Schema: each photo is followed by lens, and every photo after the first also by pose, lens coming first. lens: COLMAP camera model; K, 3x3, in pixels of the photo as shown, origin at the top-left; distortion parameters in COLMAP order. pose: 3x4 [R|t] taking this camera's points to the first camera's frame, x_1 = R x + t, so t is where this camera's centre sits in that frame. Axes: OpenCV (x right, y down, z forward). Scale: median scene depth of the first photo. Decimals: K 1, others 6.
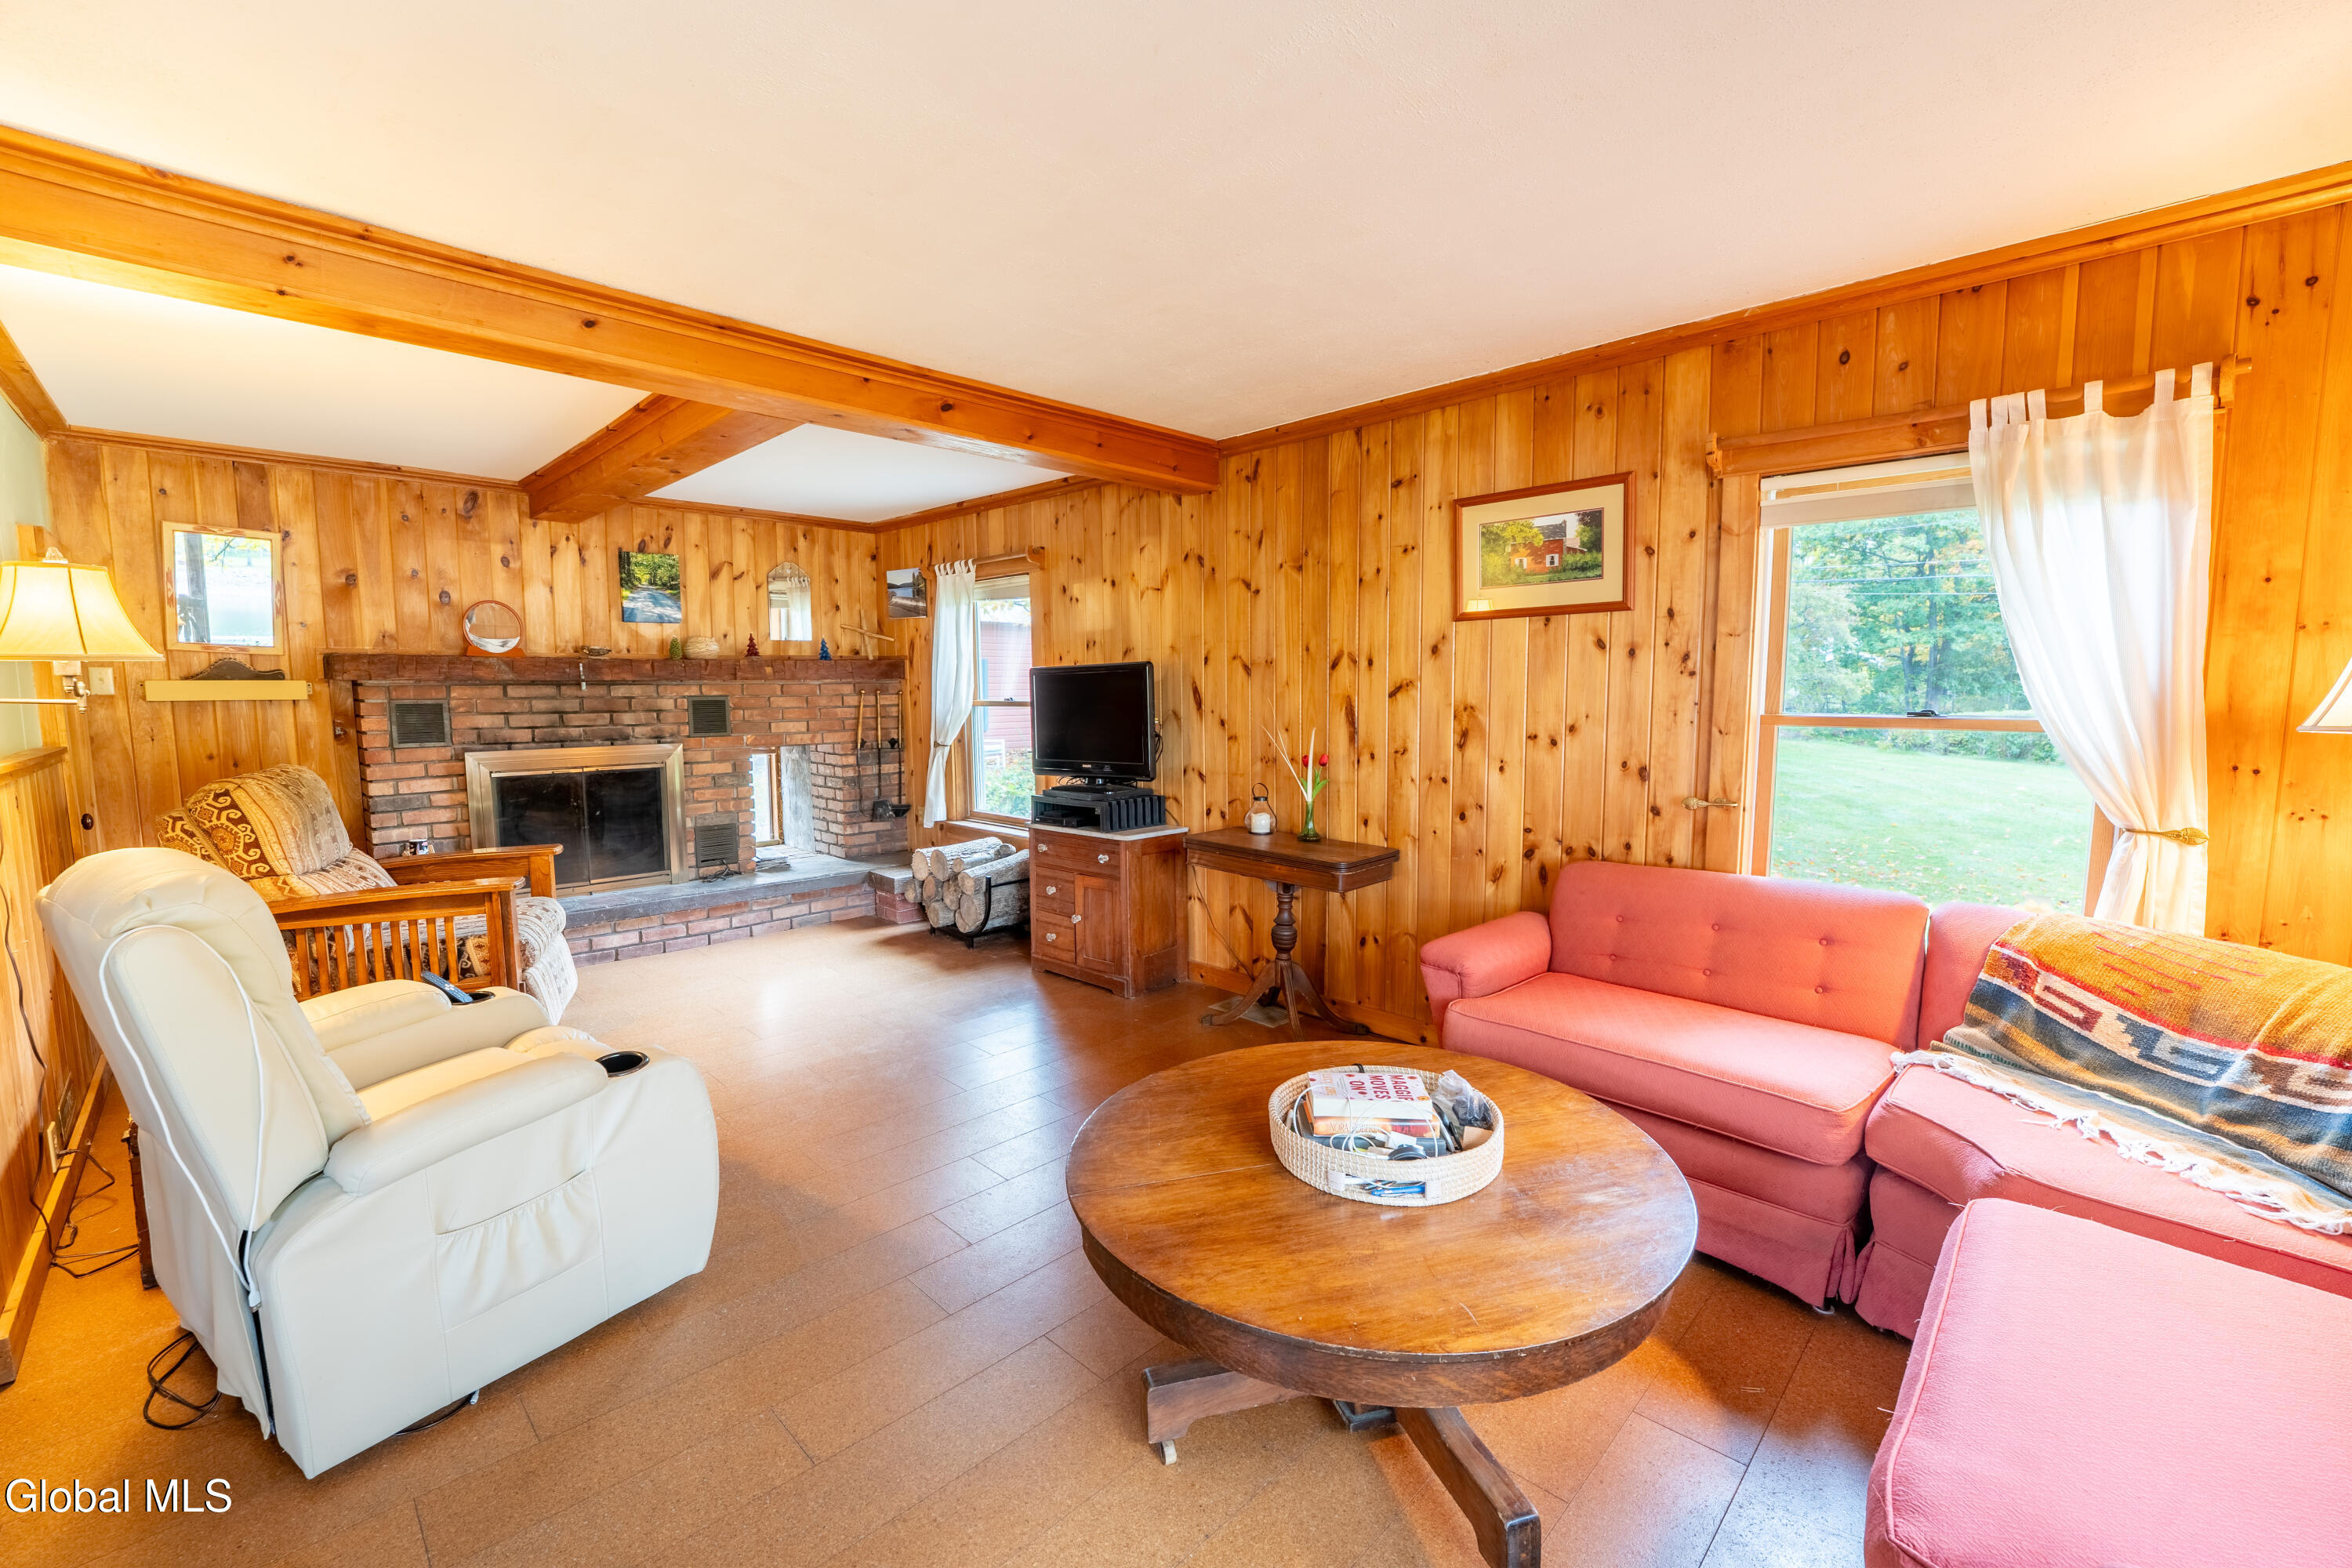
lens RADIAL K [[949.6, 0, 1163.8], [0, 949.6, 785.4], [0, 0, 1]] dist [-0.025480, 0.000269]
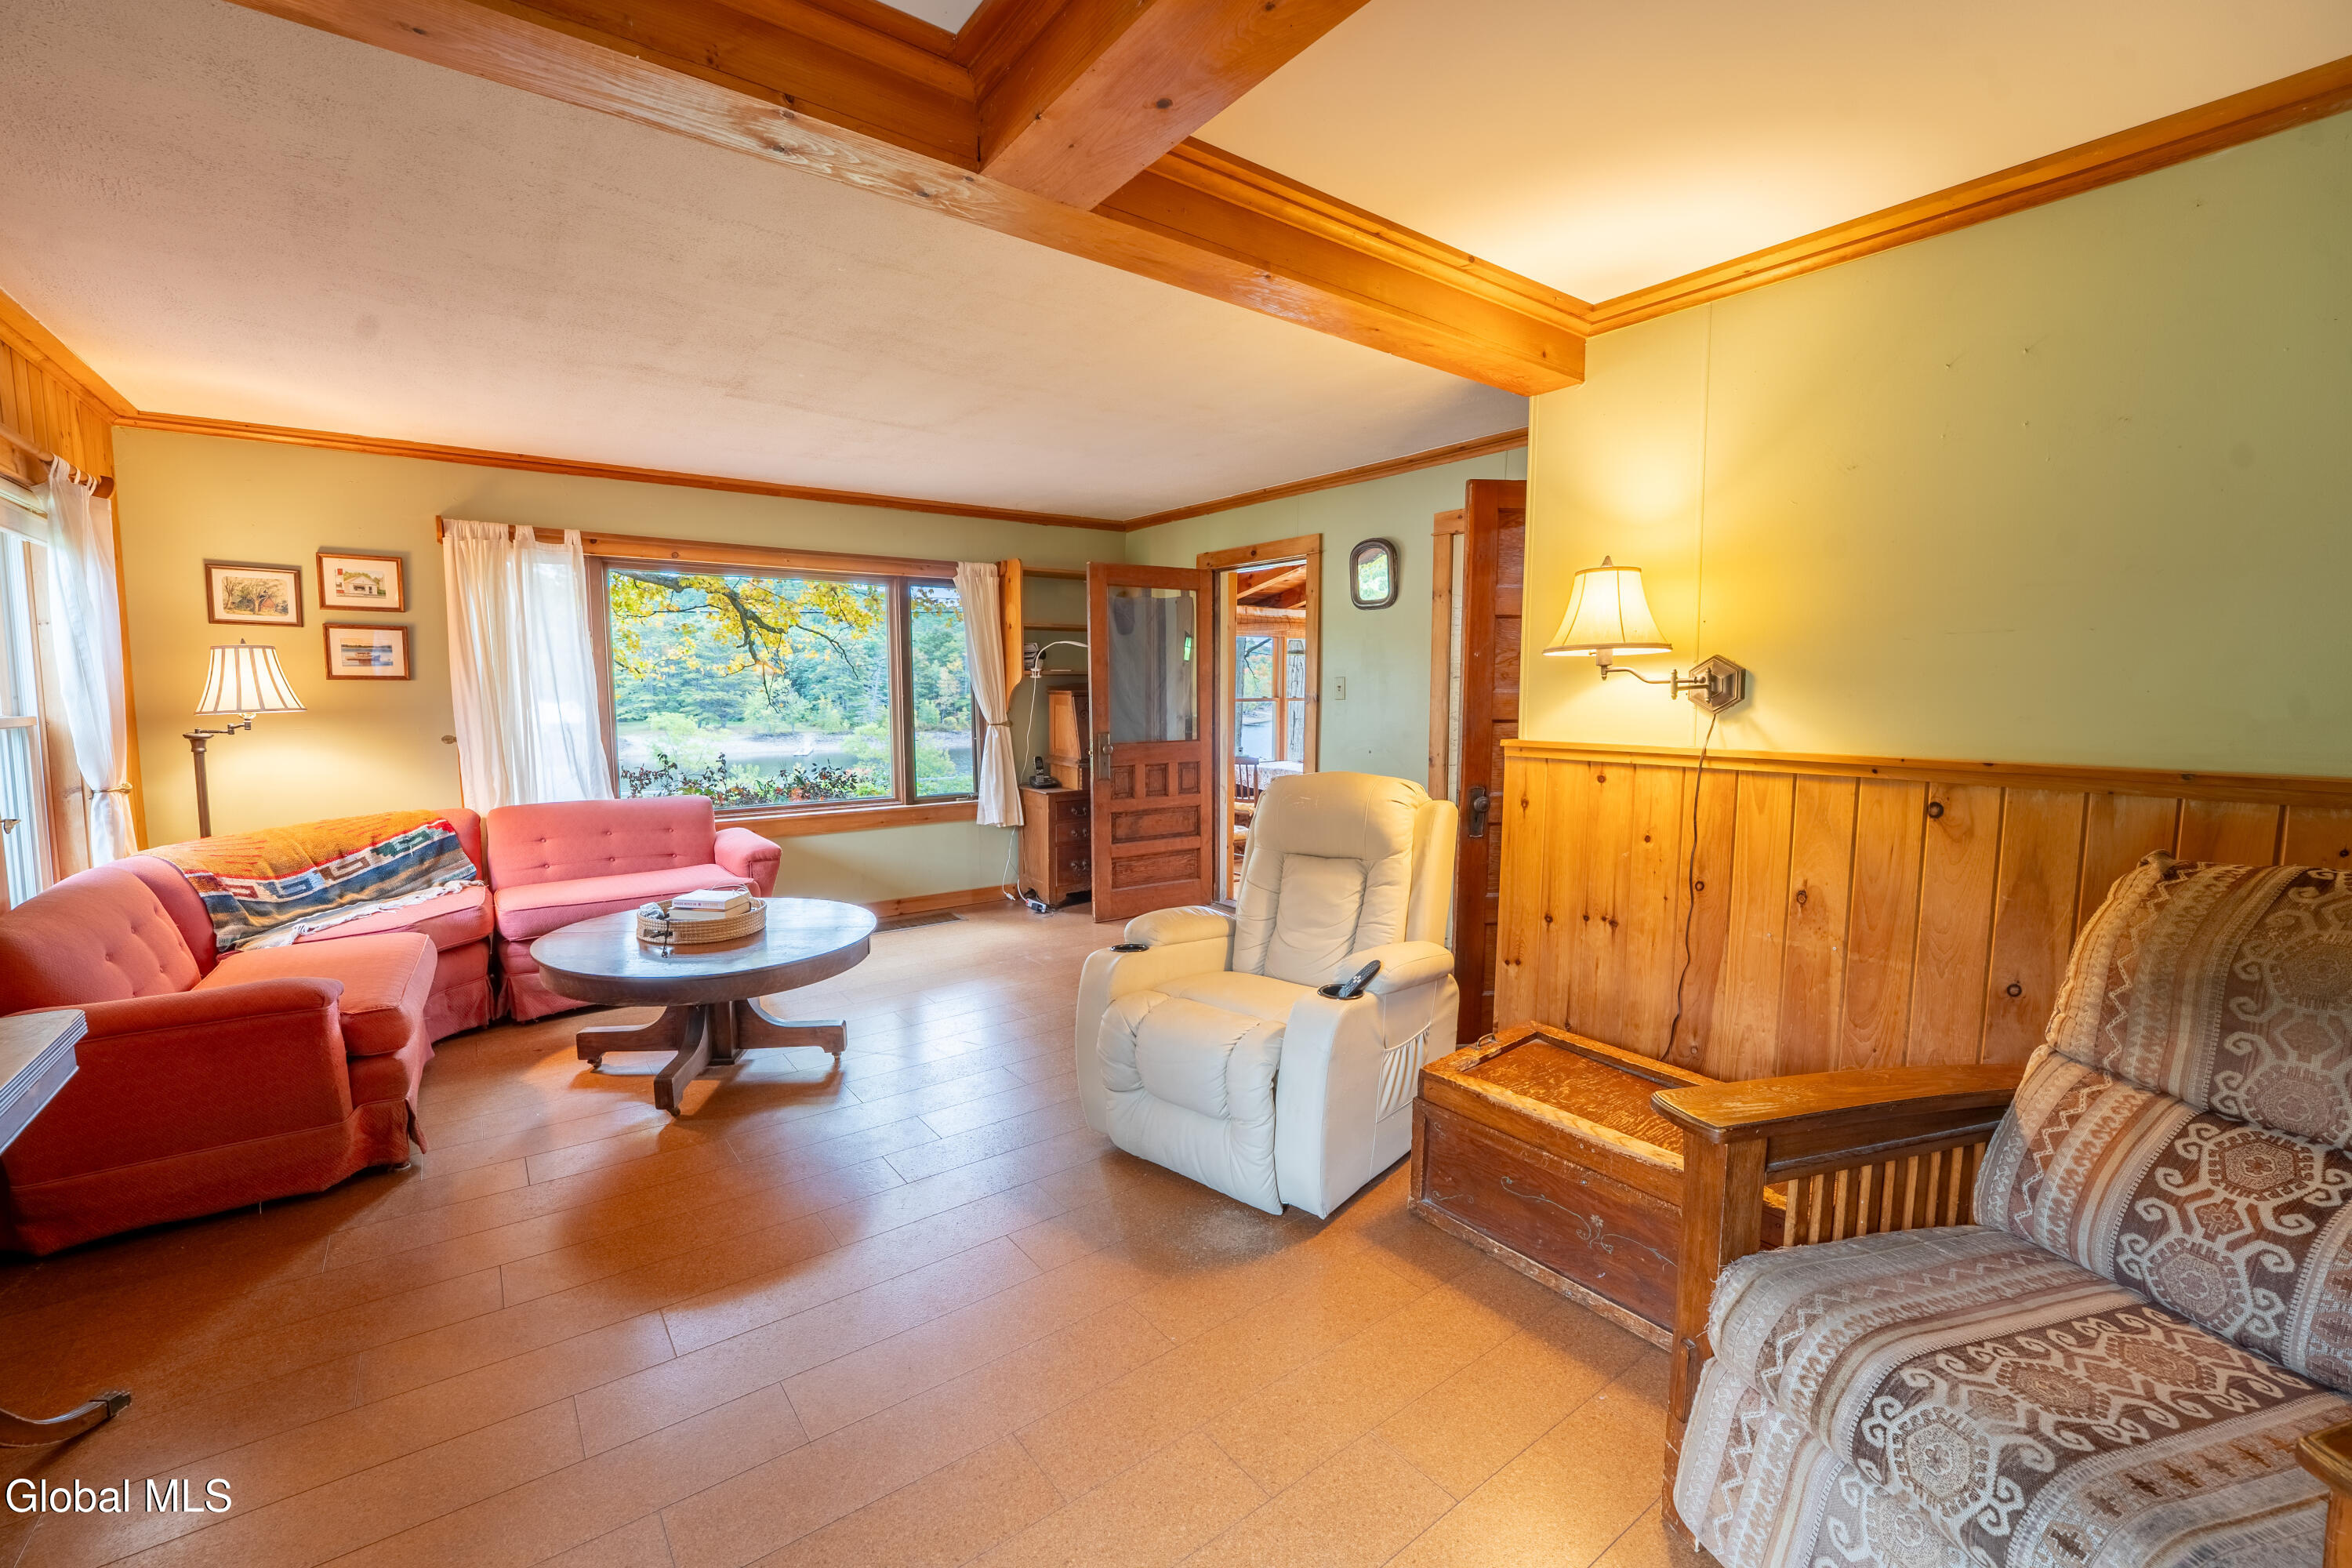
lens RADIAL K [[949.6, 0, 1163.8], [0, 949.6, 785.4], [0, 0, 1]] dist [-0.025480, 0.000269]
pose [[-0.990185, -0.006903, 0.139596, -0.353874], [0.021390, 0.979528, 0.200168, -0.096712], [-0.138120, 0.201189, -0.969766, 0.990498]]
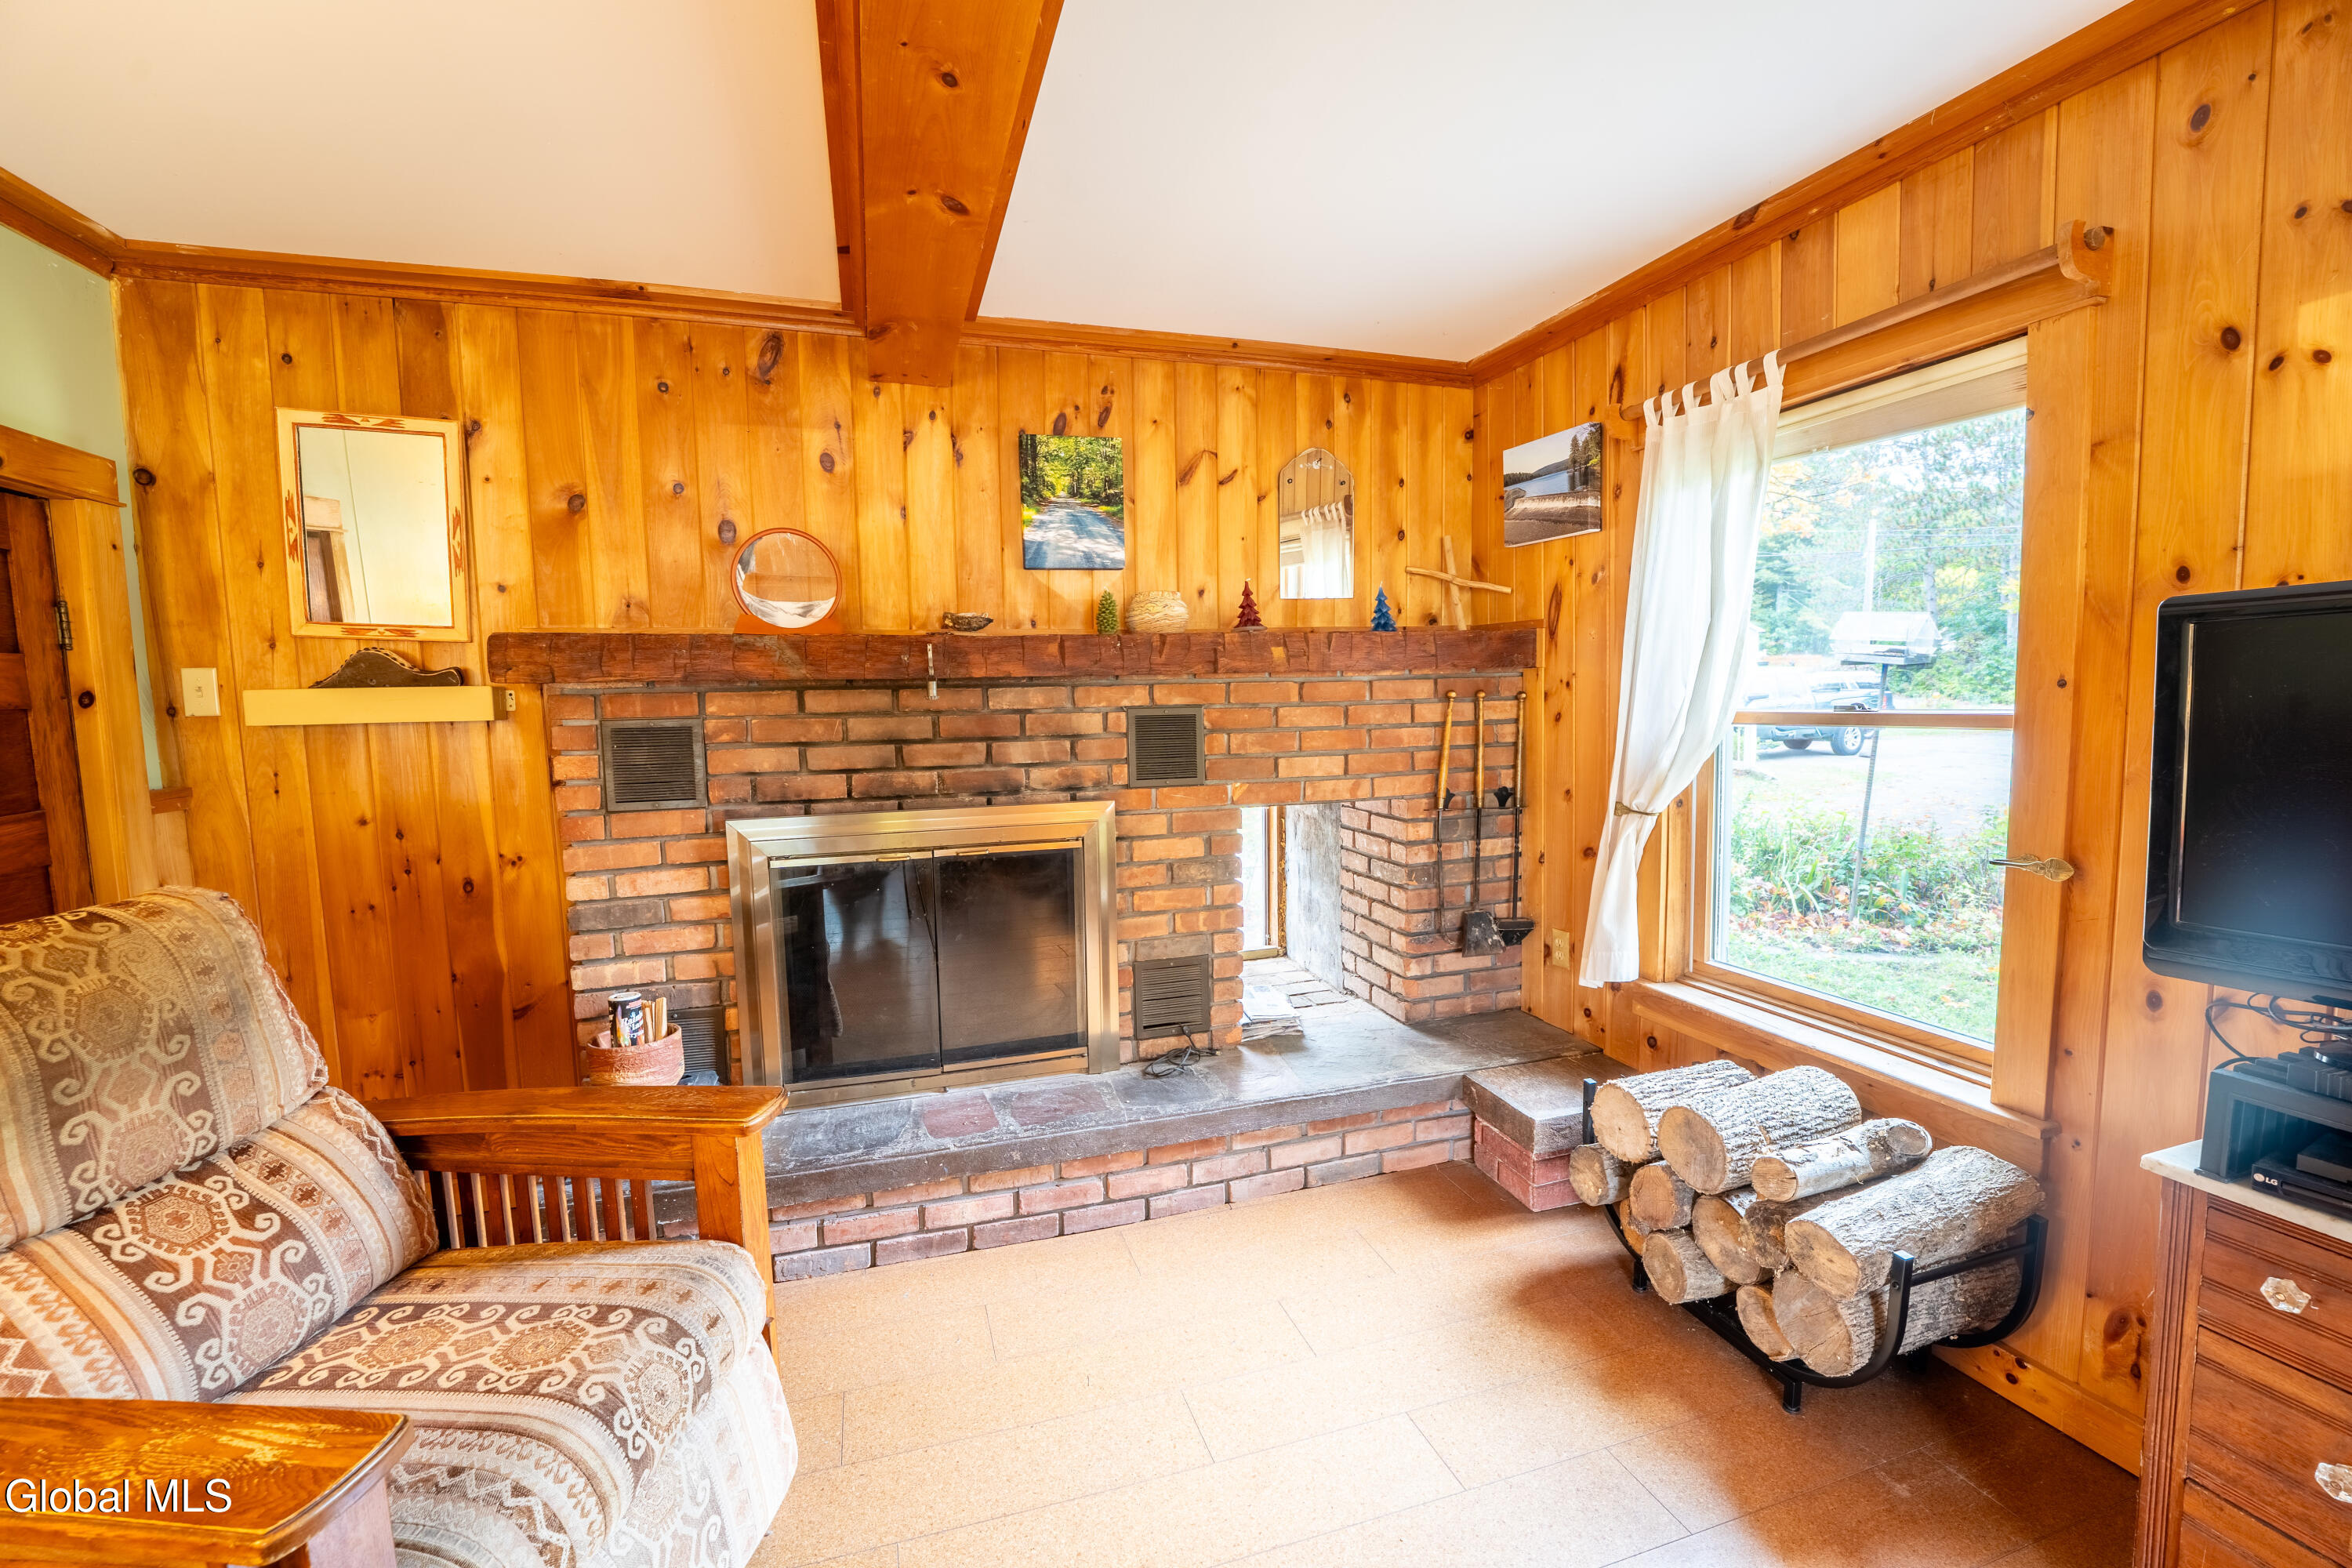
lens RADIAL K [[949.6, 0, 1163.8], [0, 949.6, 785.4], [0, 0, 1]] dist [-0.025480, 0.000269]
pose [[0.883031, 0.027662, -0.468499, -0.272199], [-0.030806, 0.999525, 0.000953, -0.059082], [0.468303, 0.013591, 0.883463, 0.615036]]
